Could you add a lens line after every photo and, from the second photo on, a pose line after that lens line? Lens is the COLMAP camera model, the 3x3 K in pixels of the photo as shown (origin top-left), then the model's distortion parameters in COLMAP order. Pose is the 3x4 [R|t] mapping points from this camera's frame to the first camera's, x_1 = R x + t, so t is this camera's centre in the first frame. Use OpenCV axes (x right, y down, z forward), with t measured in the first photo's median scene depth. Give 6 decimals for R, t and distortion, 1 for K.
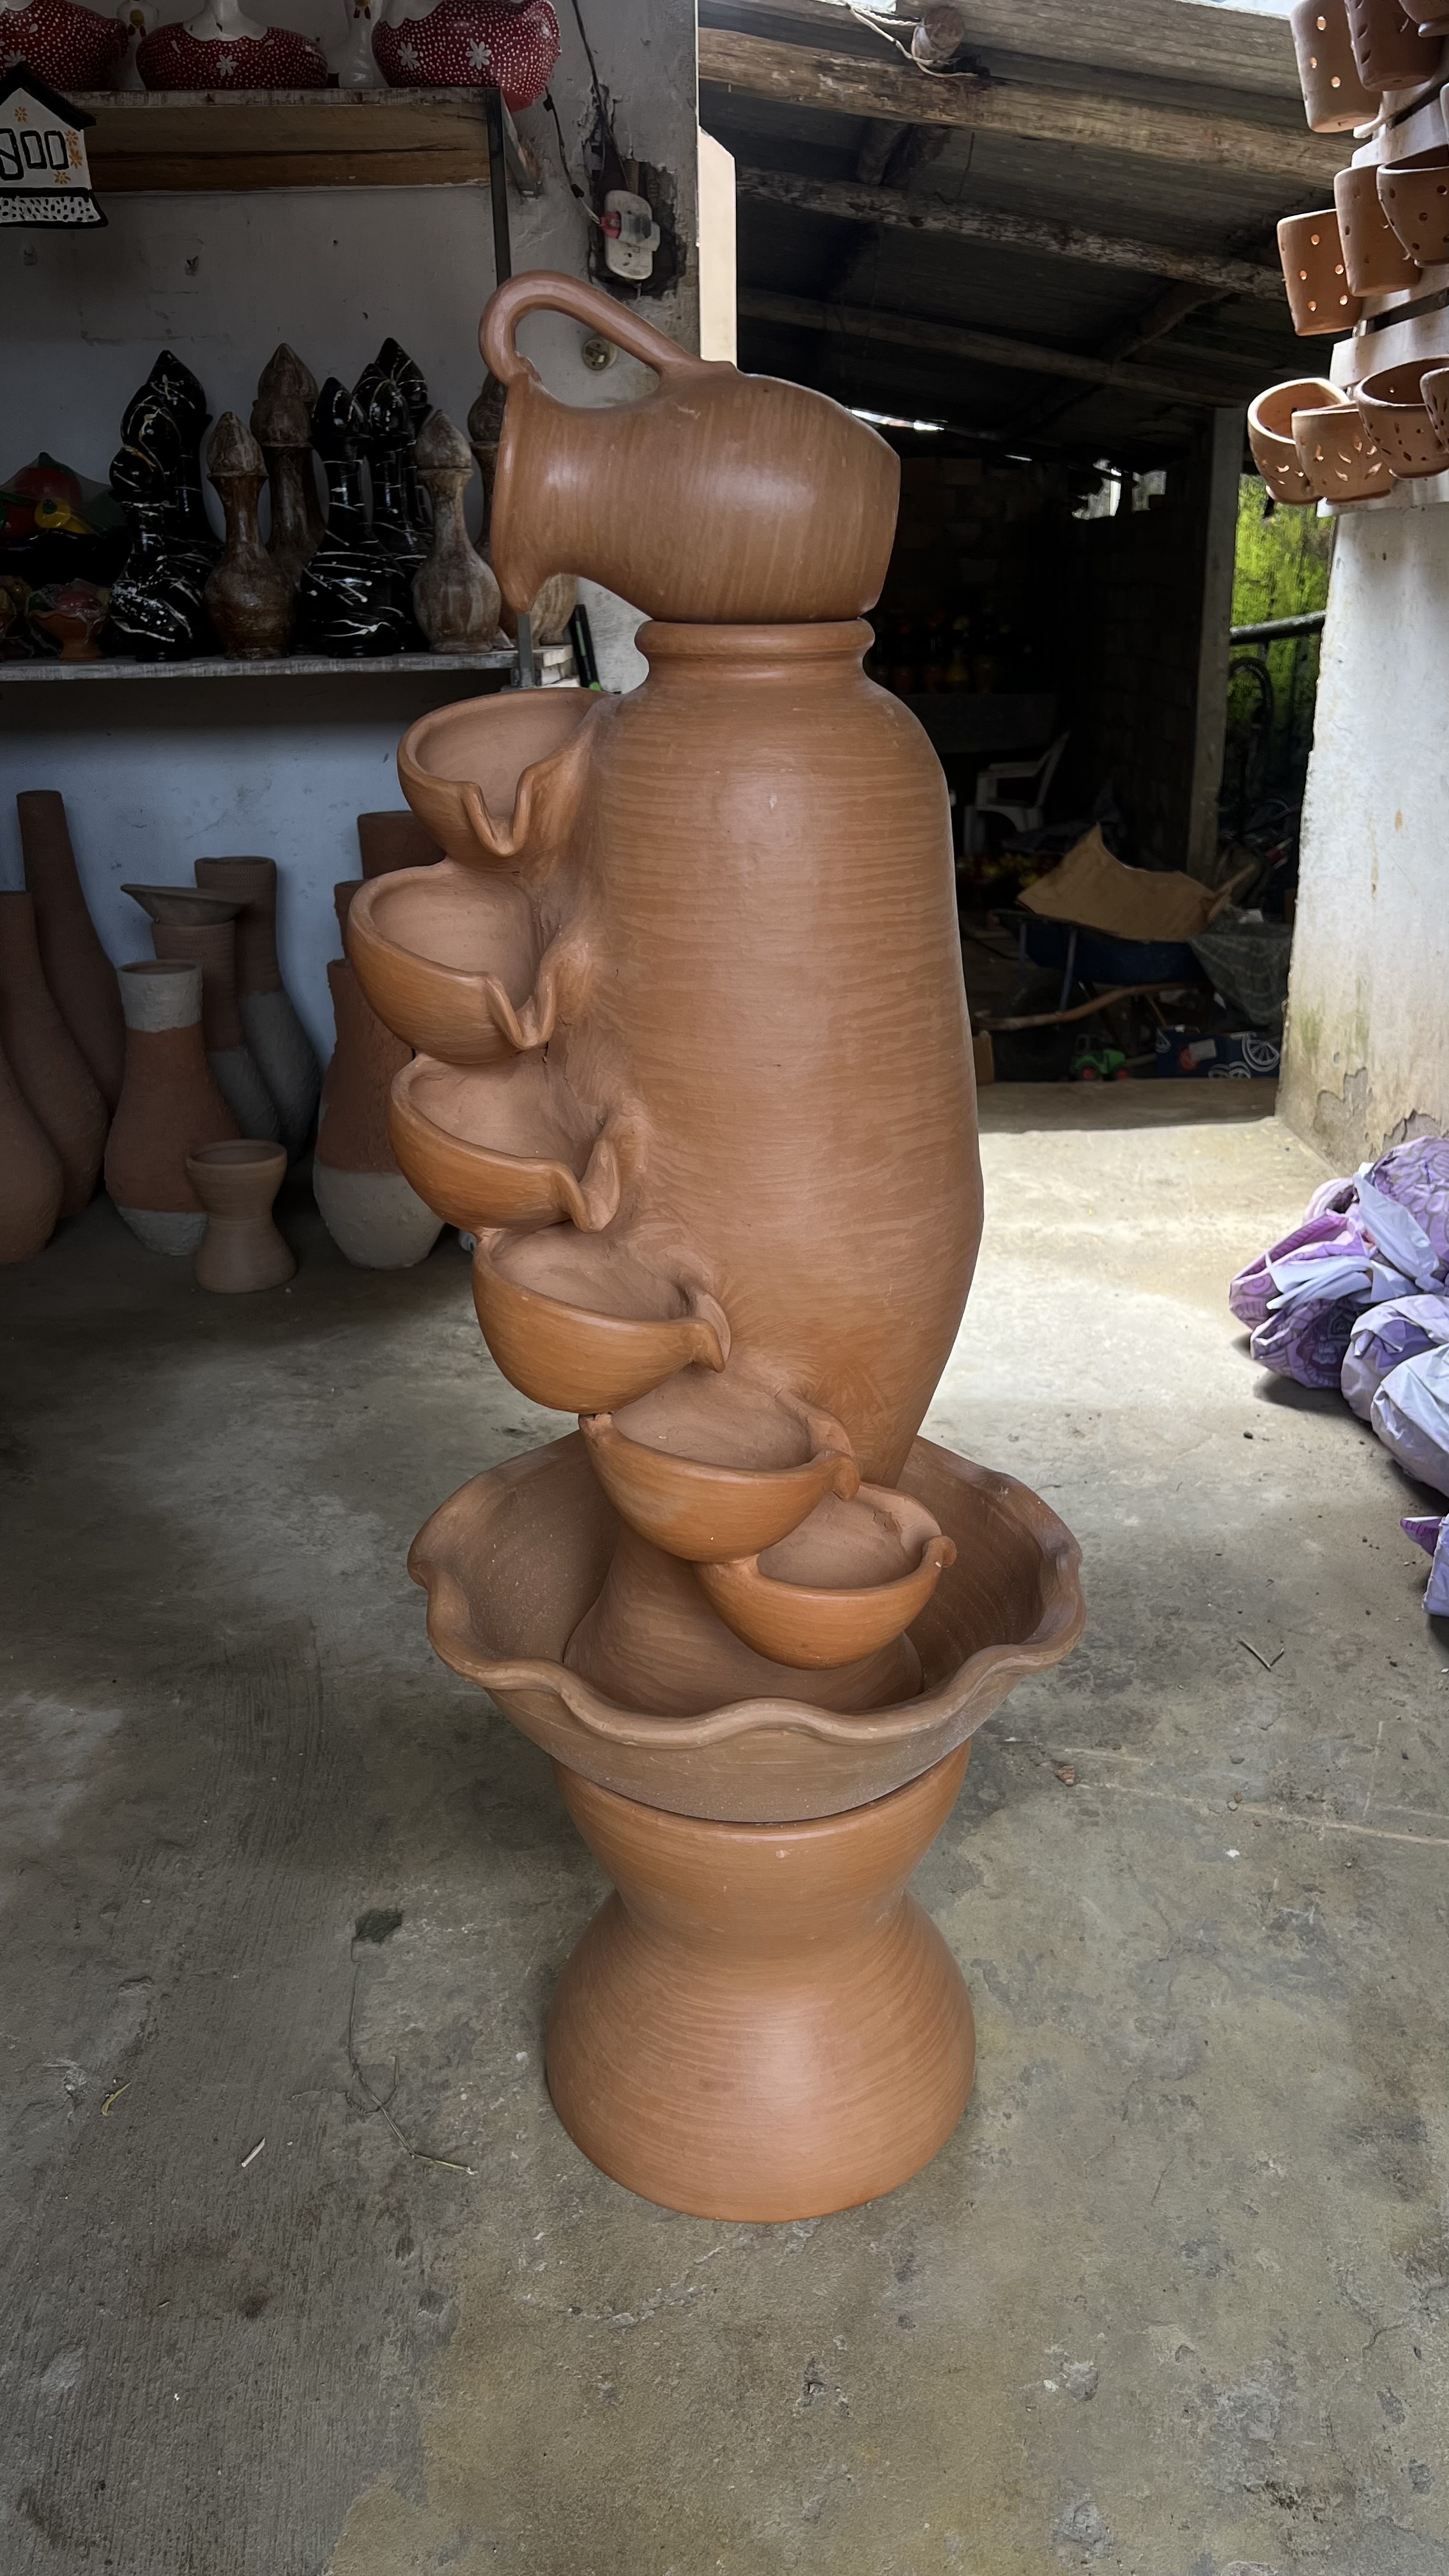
lens RADIAL K [[1984.6, 0, 716.3], [0, 1984.6, 1282.7], [0, 0, 1]] dist [0.057711, -0.051049]
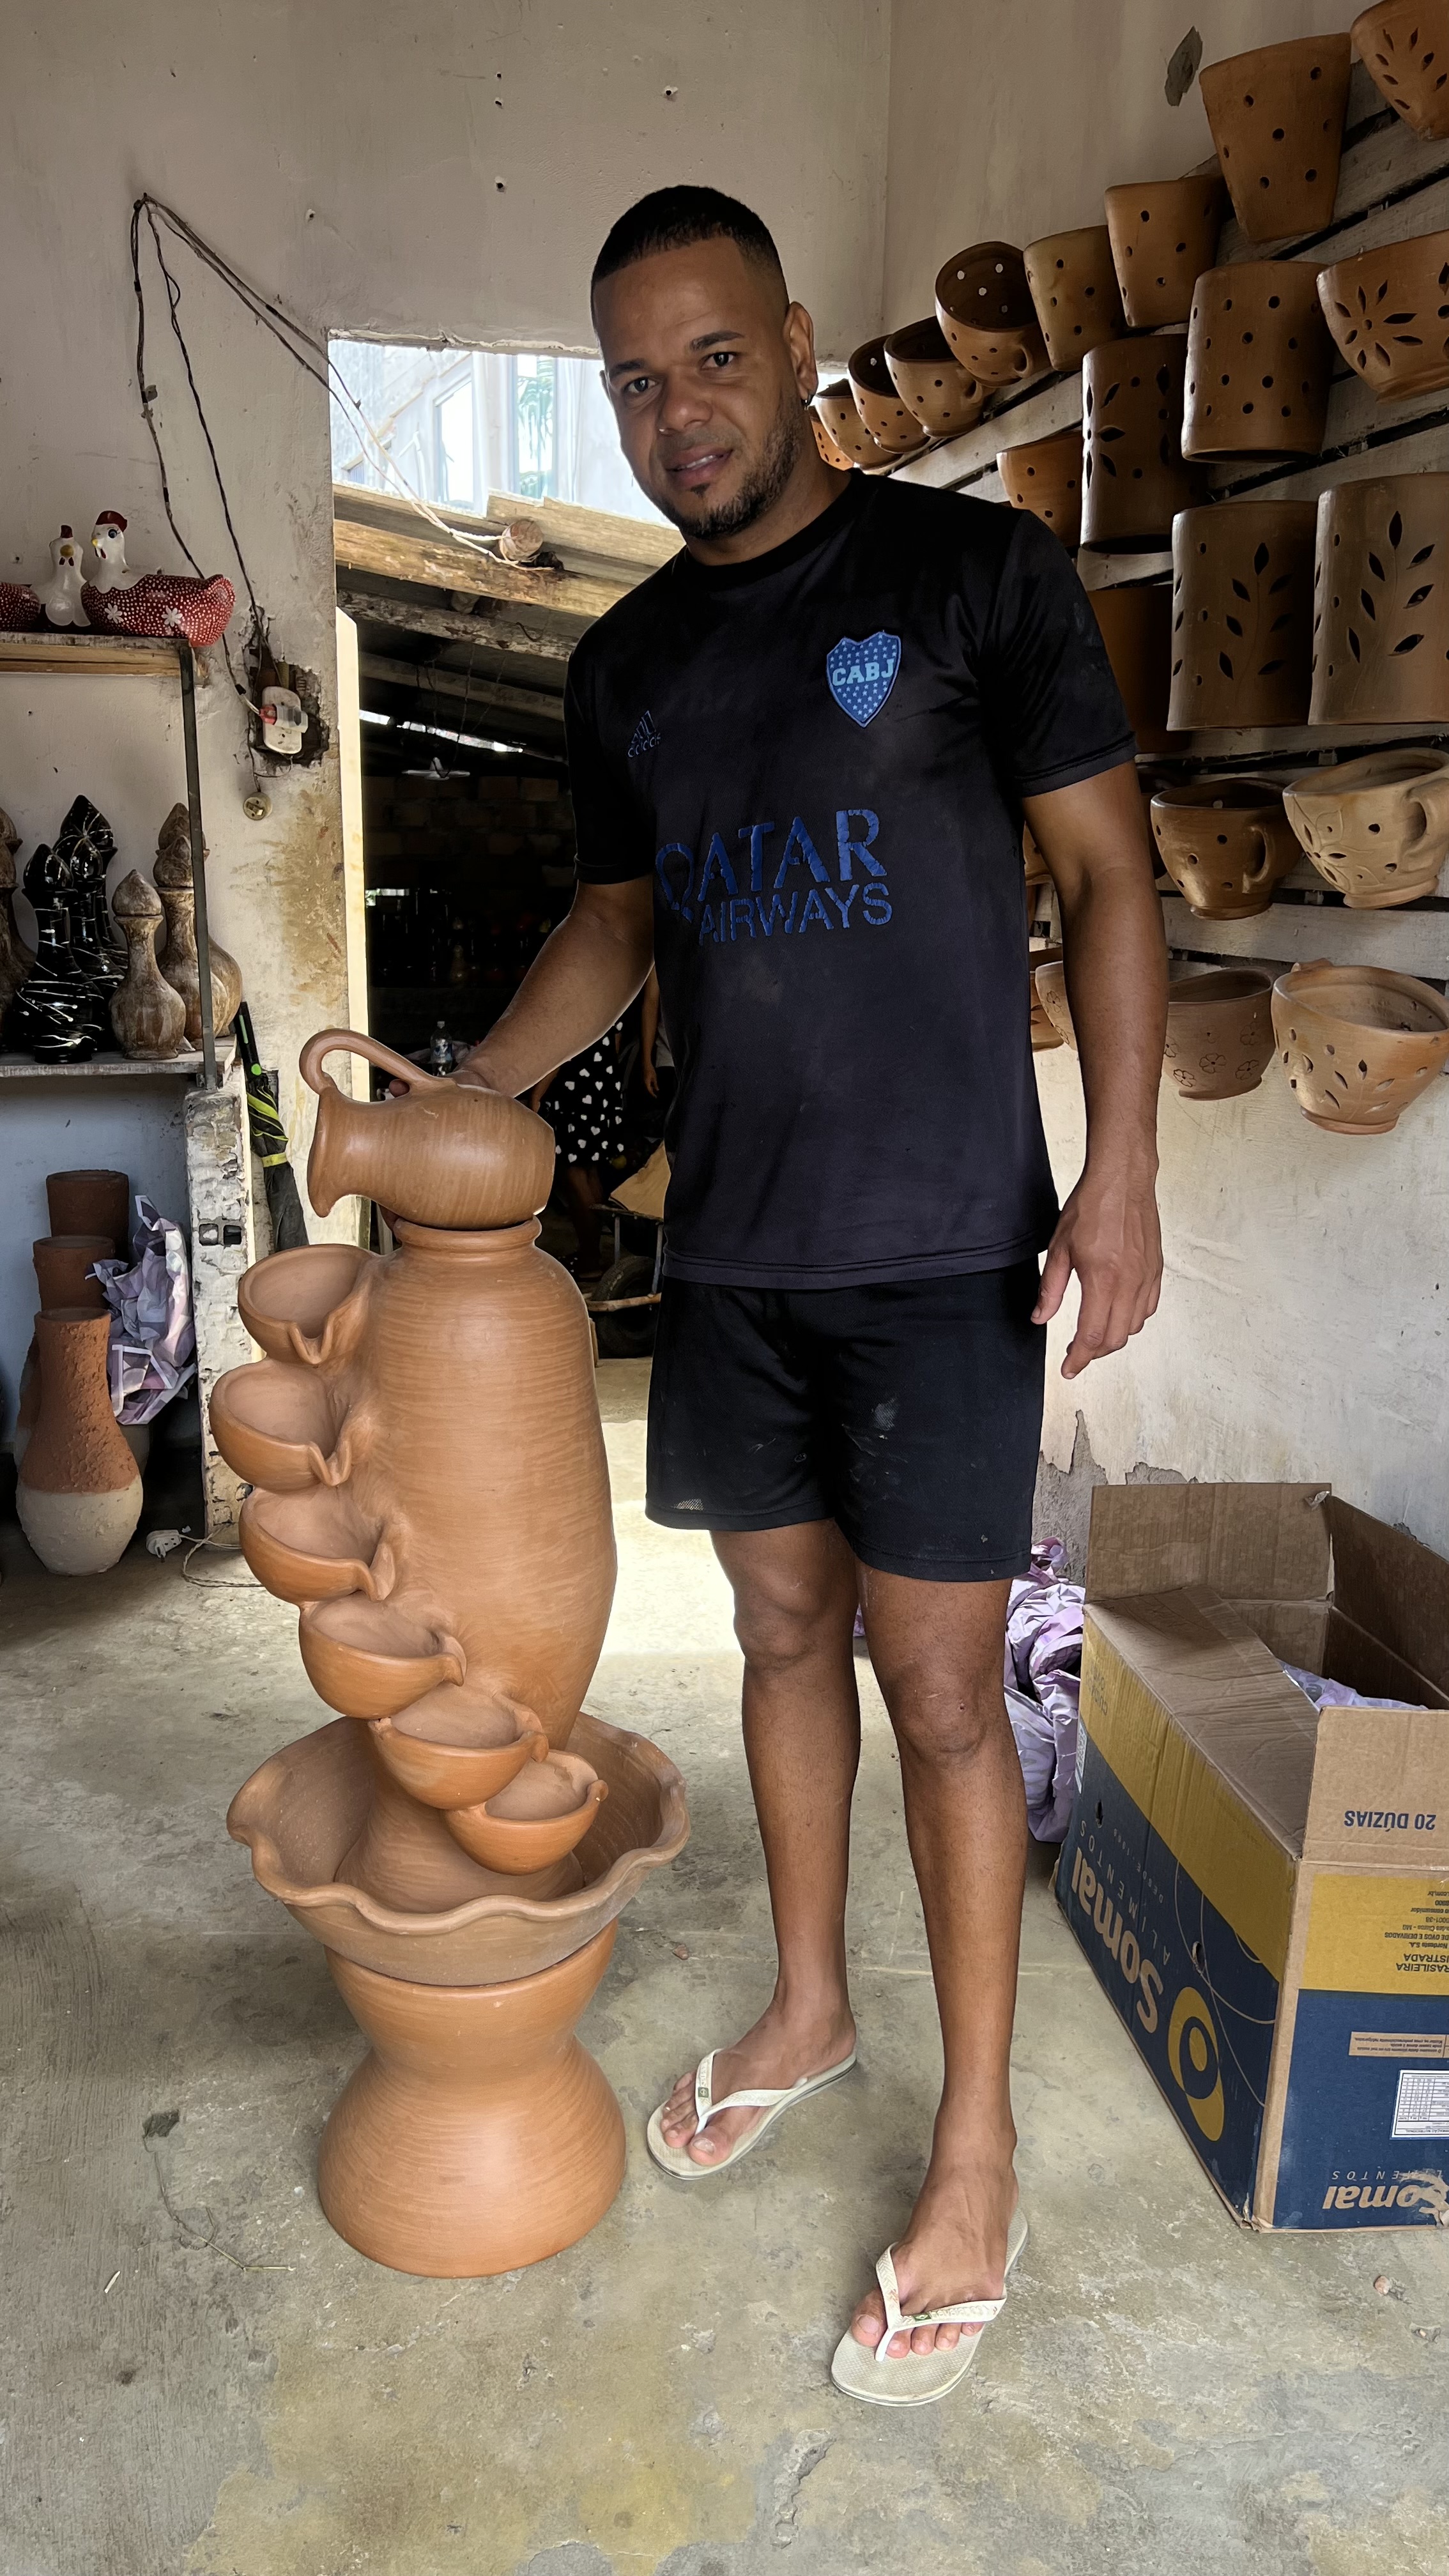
lens RADIAL K [[1984.6, 0, 741.6], [0, 1984.6, 1288.0], [0, 0, 1]] dist [0.057711, -0.051049]
pose [[0.976322, -0.018233, 0.215550, -0.093121], [0.042291, 0.993302, -0.107532, -0.072282], [-0.212146, 0.114102, 0.970554, -0.508646]]
